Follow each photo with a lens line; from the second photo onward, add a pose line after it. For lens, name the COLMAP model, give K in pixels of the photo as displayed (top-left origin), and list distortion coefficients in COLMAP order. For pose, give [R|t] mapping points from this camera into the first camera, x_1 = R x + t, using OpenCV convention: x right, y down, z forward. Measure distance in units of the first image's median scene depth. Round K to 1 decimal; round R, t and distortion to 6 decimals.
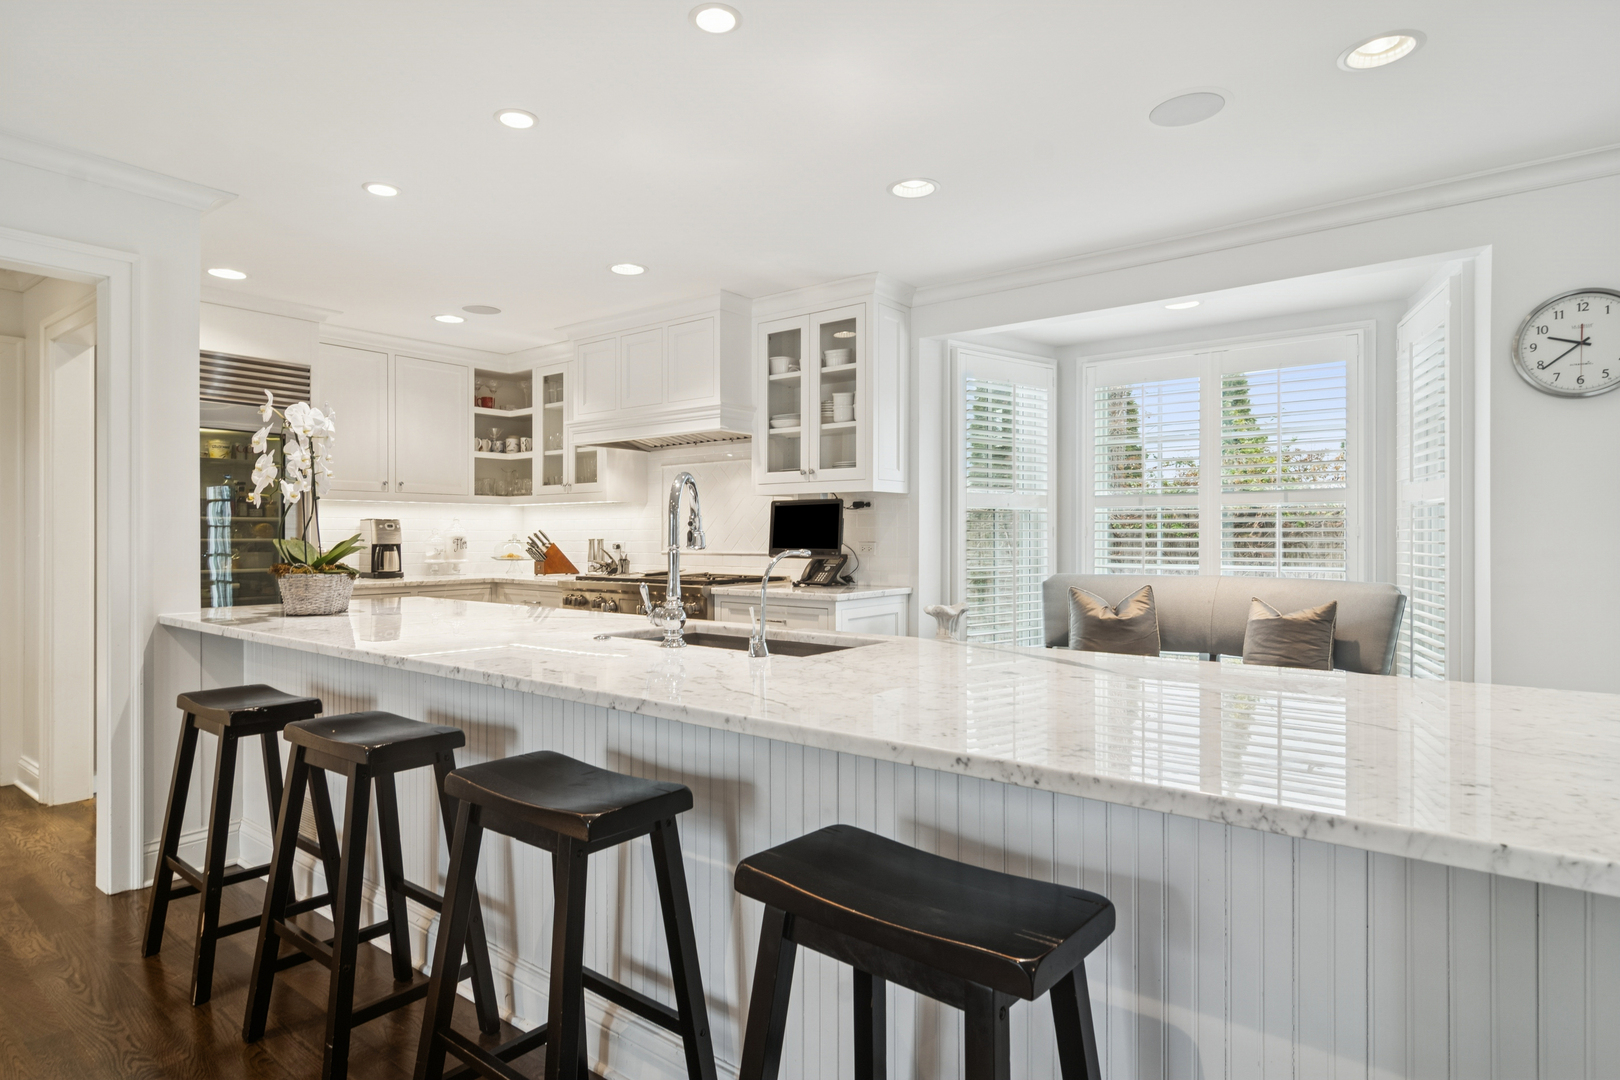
lens RADIAL K [[882.5, 0, 809.8], [0, 882.5, 532.1], [0, 0, 1]] dist [-0.005185, 0.004119]
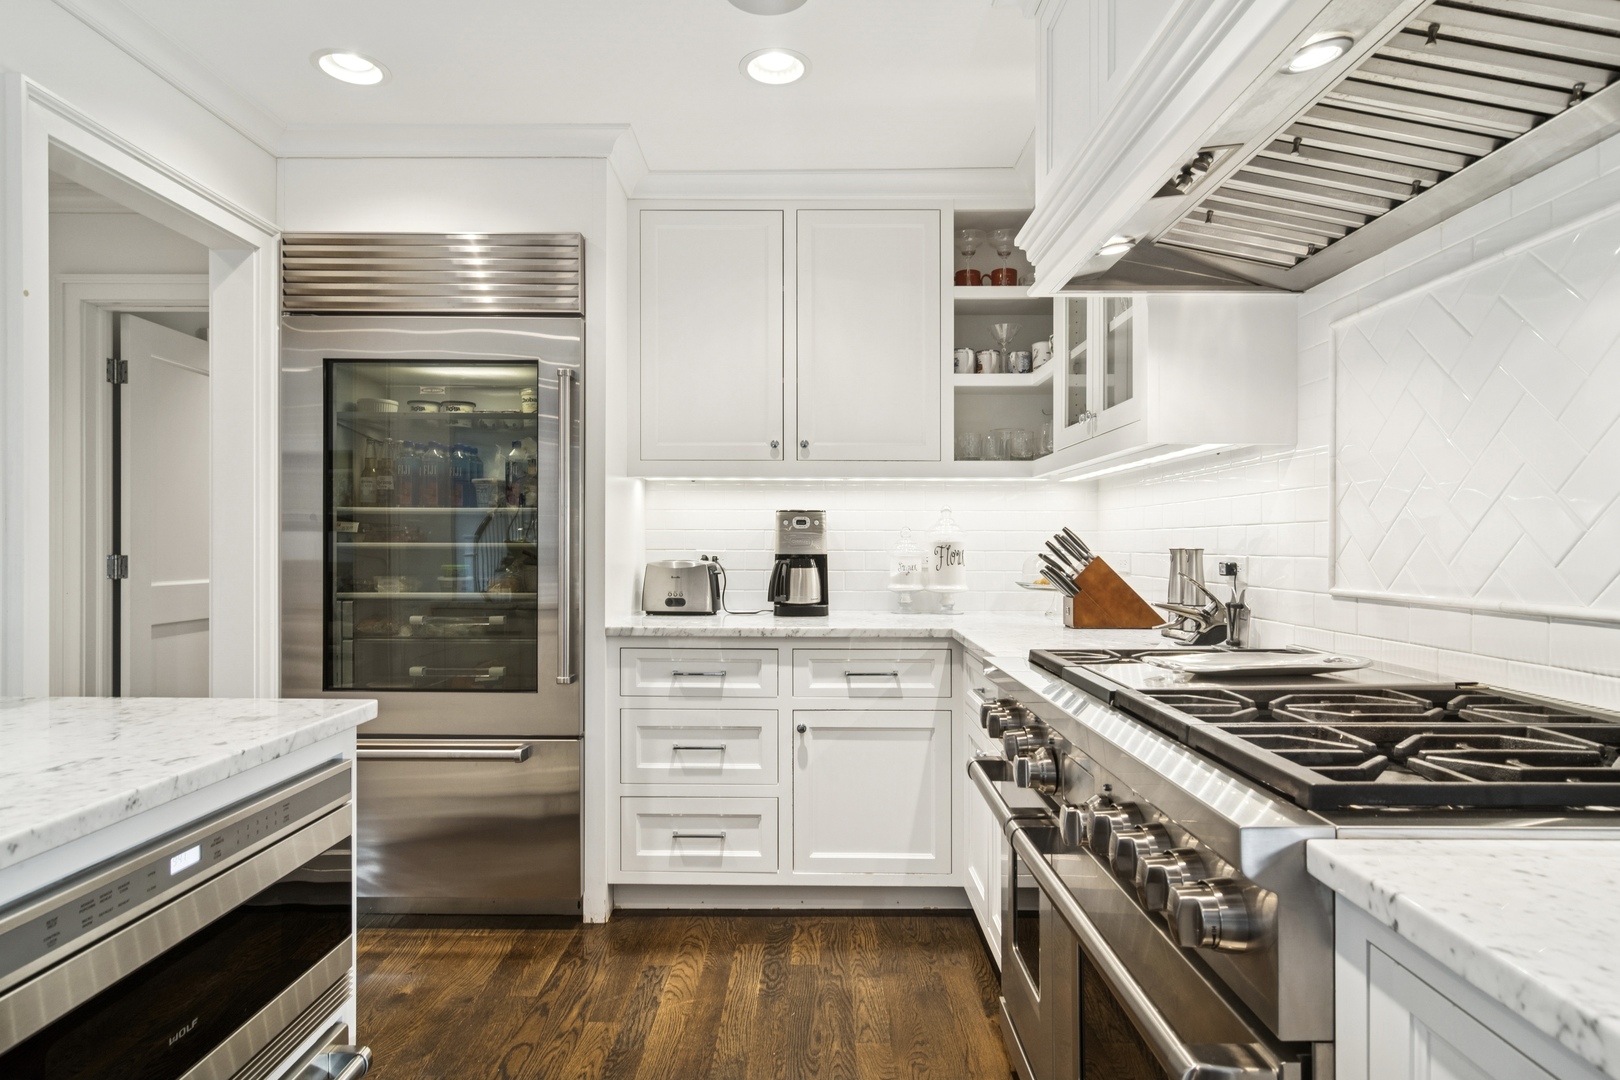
lens RADIAL K [[882.5, 0, 809.6], [0, 882.5, 540.3], [0, 0, 1]] dist [-0.005185, 0.004119]
pose [[0.632219, 0.000582, -0.774789, -0.037152], [-0.005023, 0.999982, -0.003348, 0.005964], [0.774773, 0.006008, 0.632211, 0.608644]]
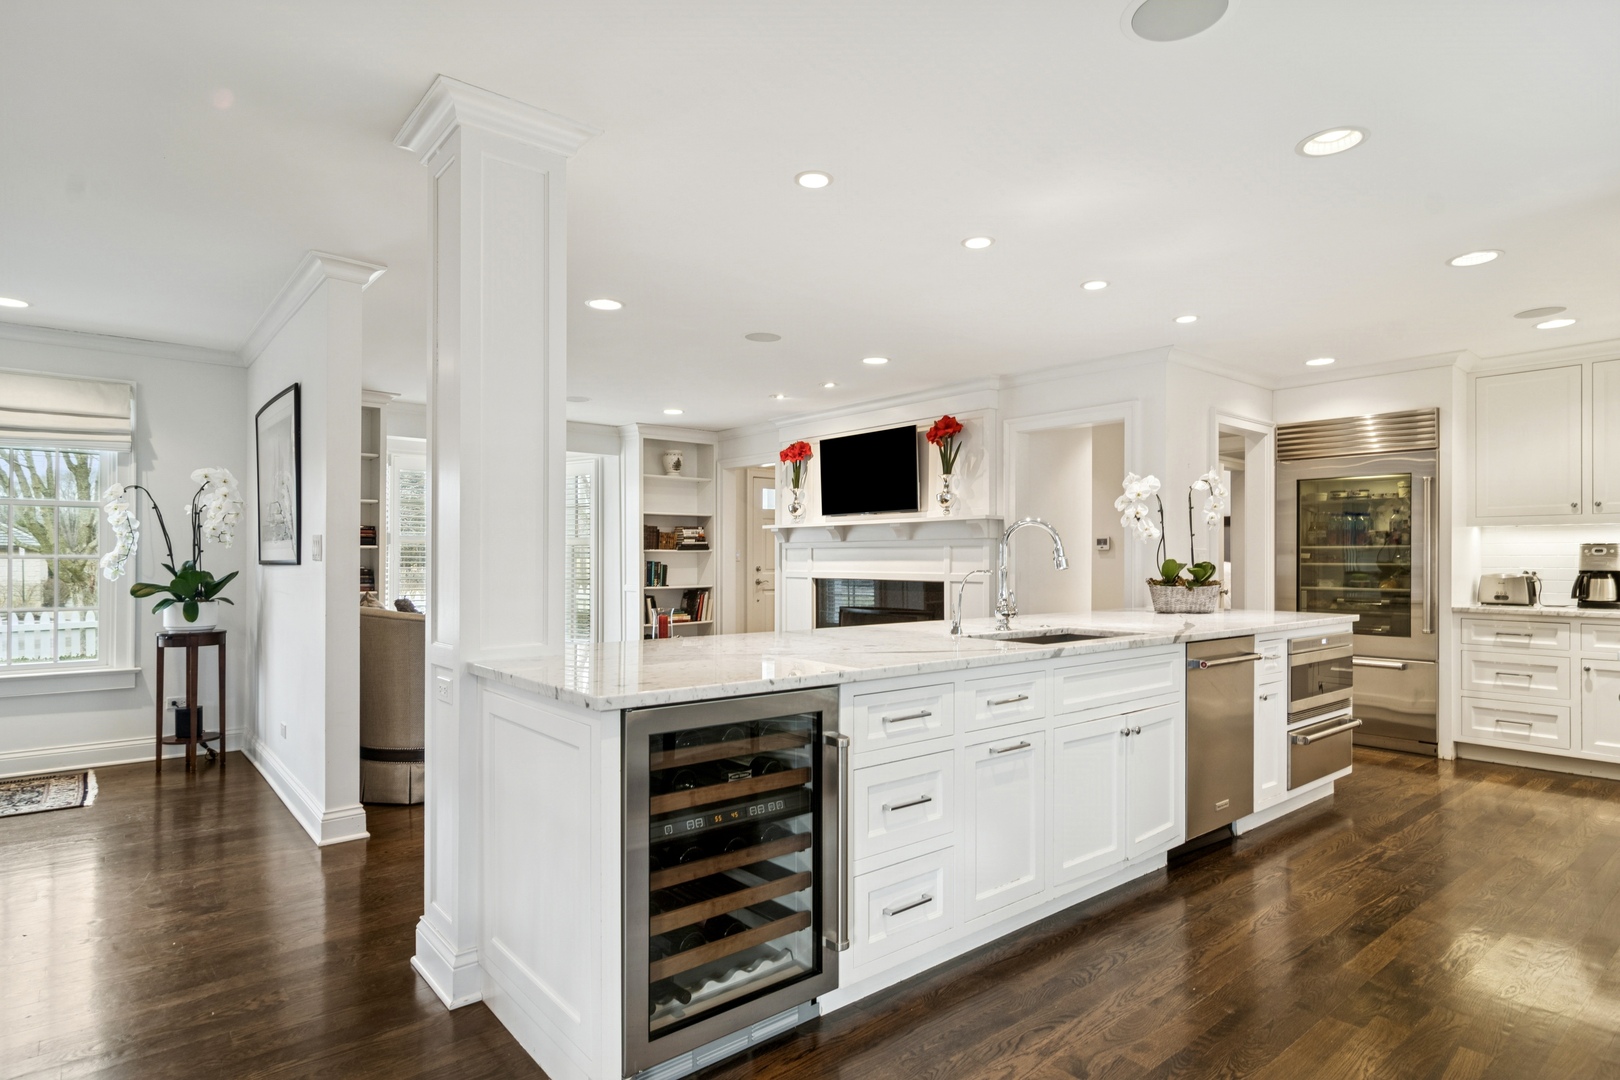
lens RADIAL K [[882.5, 0, 790.4], [0, 882.5, 561.2], [0, 0, 1]] dist [-0.005185, 0.004119]
pose [[-0.199834, 0.001884, -0.979828, 0.542260], [-0.003374, 0.999991, 0.002611, 0.004029], [0.979824, 0.003828, -0.199826, 0.341509]]
